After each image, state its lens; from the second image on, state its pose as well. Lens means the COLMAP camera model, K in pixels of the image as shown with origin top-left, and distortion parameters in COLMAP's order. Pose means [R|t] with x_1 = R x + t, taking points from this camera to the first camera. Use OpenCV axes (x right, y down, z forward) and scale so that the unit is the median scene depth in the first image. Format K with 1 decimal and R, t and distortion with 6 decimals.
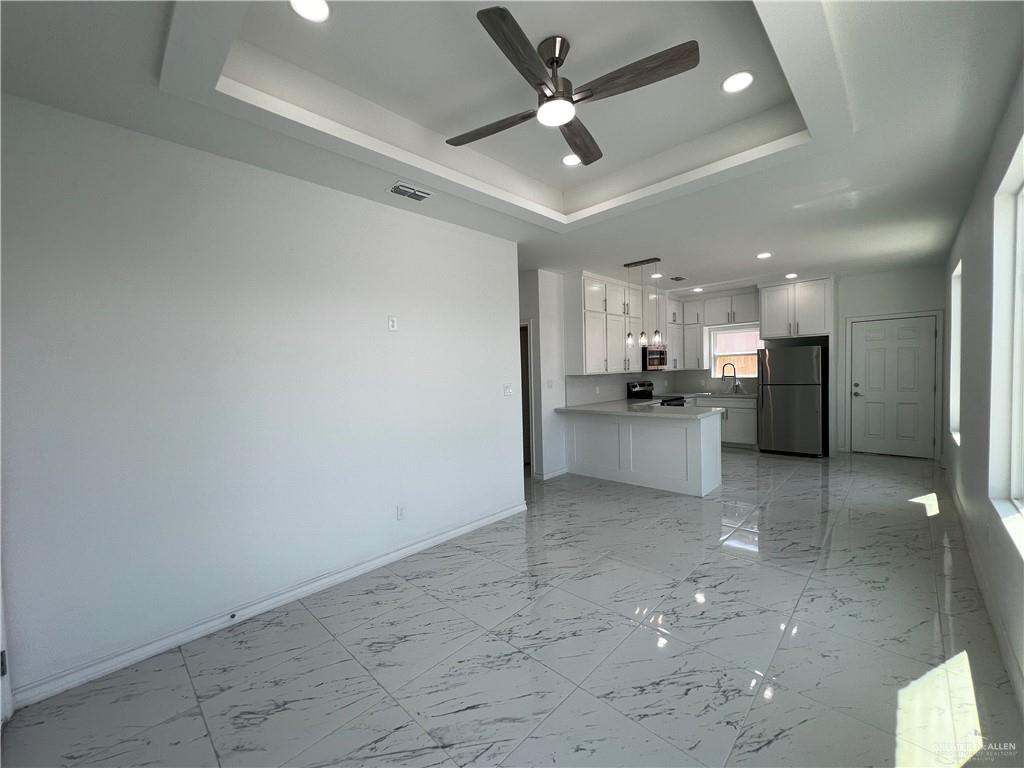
lens RADIAL K [[410.1, 0, 527.7], [0, 410.1, 387.8], [0, 0, 1]] dist [0.019401, -0.000119]
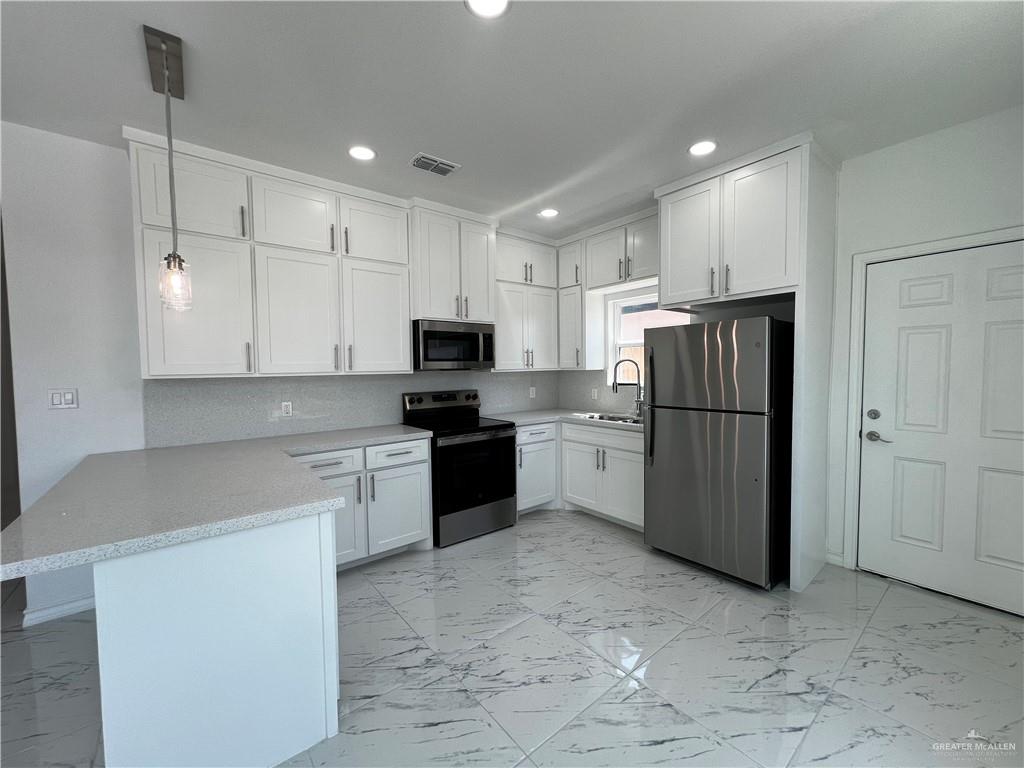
lens RADIAL K [[406.5, 0, 513.6], [0, 406.5, 386.3], [0, 0, 1]] dist [0.000515, 0.000768]
pose [[0.987973, 0.023087, -0.152893, 0.491910], [-0.020868, 0.999653, 0.016100, -0.033709], [0.153212, -0.012716, 0.988112, 0.536375]]
